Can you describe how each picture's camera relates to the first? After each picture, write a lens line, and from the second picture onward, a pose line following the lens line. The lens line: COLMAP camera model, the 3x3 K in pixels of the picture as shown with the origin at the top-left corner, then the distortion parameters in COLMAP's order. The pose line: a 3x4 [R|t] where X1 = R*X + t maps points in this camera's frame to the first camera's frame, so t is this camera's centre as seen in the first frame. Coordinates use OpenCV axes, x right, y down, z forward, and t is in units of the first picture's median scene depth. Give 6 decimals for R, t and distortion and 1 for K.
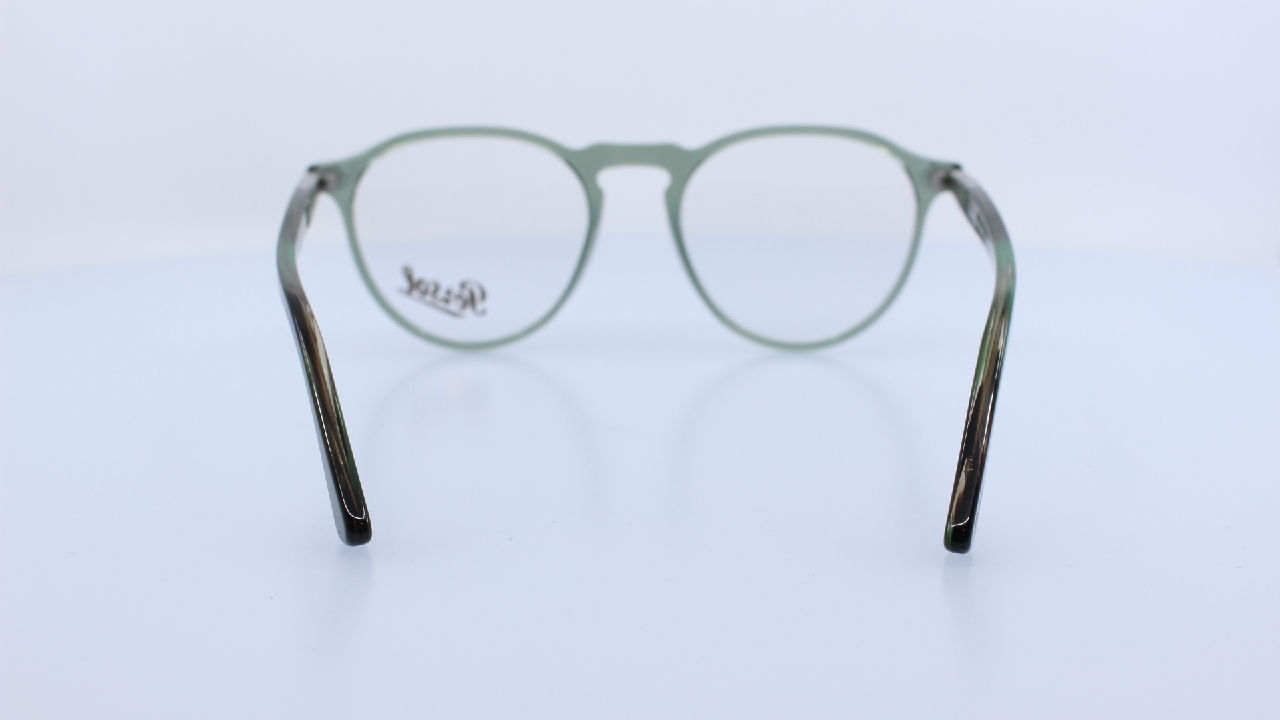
lens RADIAL K [[1687.9, 0, 641.0], [0, 1687.9, 364.4], [0, 0, 1]] dist [-0.079686, 0.000000]
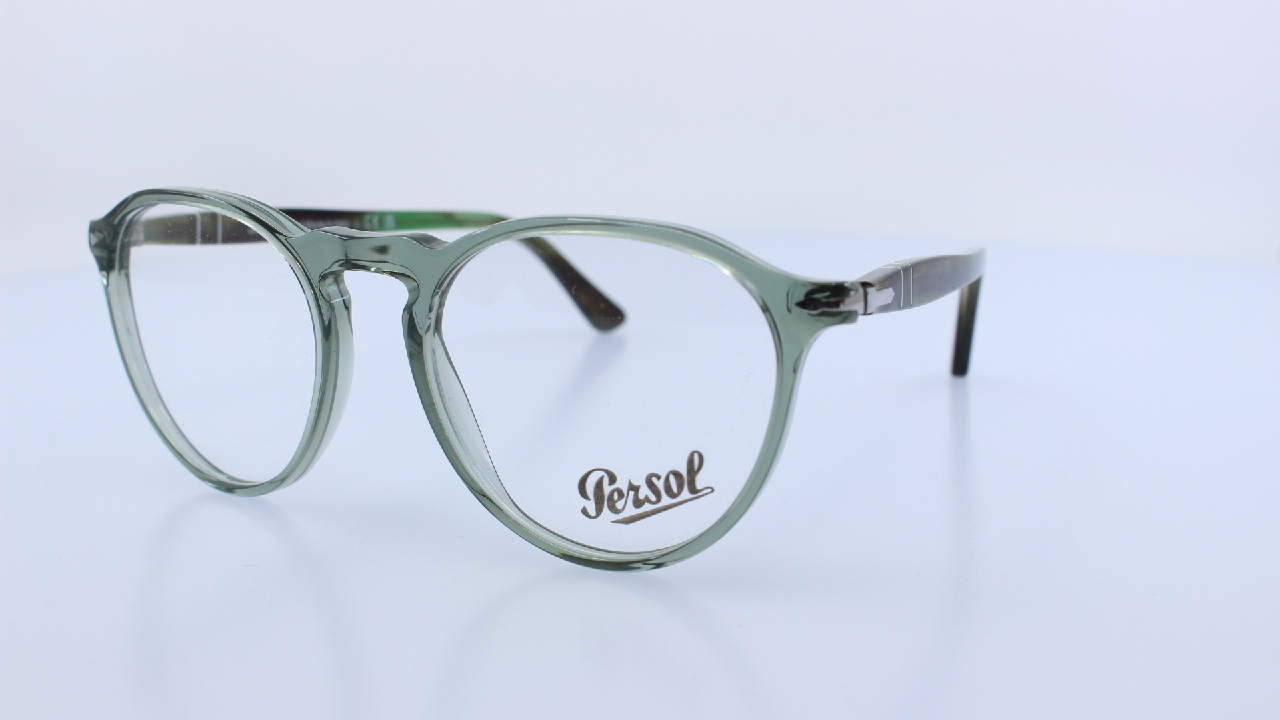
lens RADIAL K [[1687.9, 0, 642.4], [0, 1687.9, 359.1], [0, 0, 1]] dist [-0.079686, 0.000000]
pose [[-0.869561, -0.085730, 0.486327, -0.404916], [0.128928, 0.911247, 0.391161, -0.319304], [-0.476698, 0.402839, -0.781332, 1.455485]]
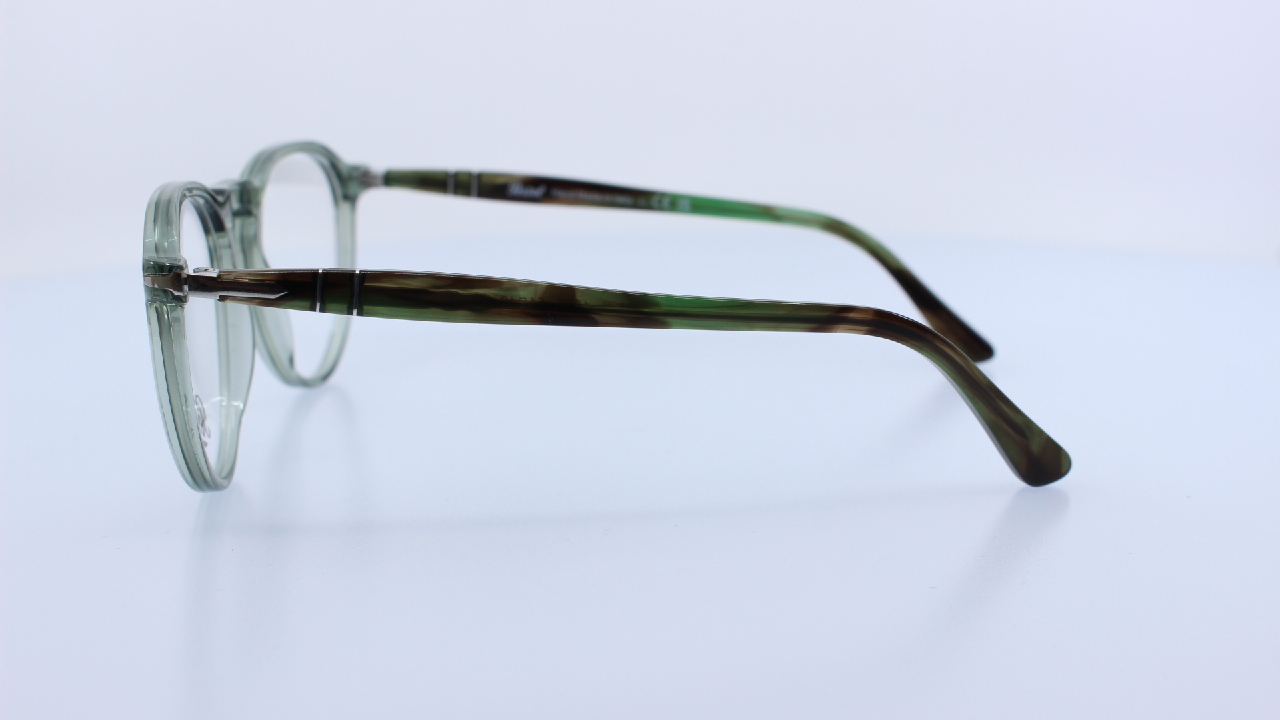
lens RADIAL K [[1687.9, 0, 647.9], [0, 1687.9, 361.1], [0, 0, 1]] dist [-0.079686, 0.000000]
pose [[-0.016976, -0.204627, 0.978693, -0.804954], [0.230694, 0.951622, 0.202968, -0.165265], [-0.972878, 0.229225, 0.031051, 0.791992]]
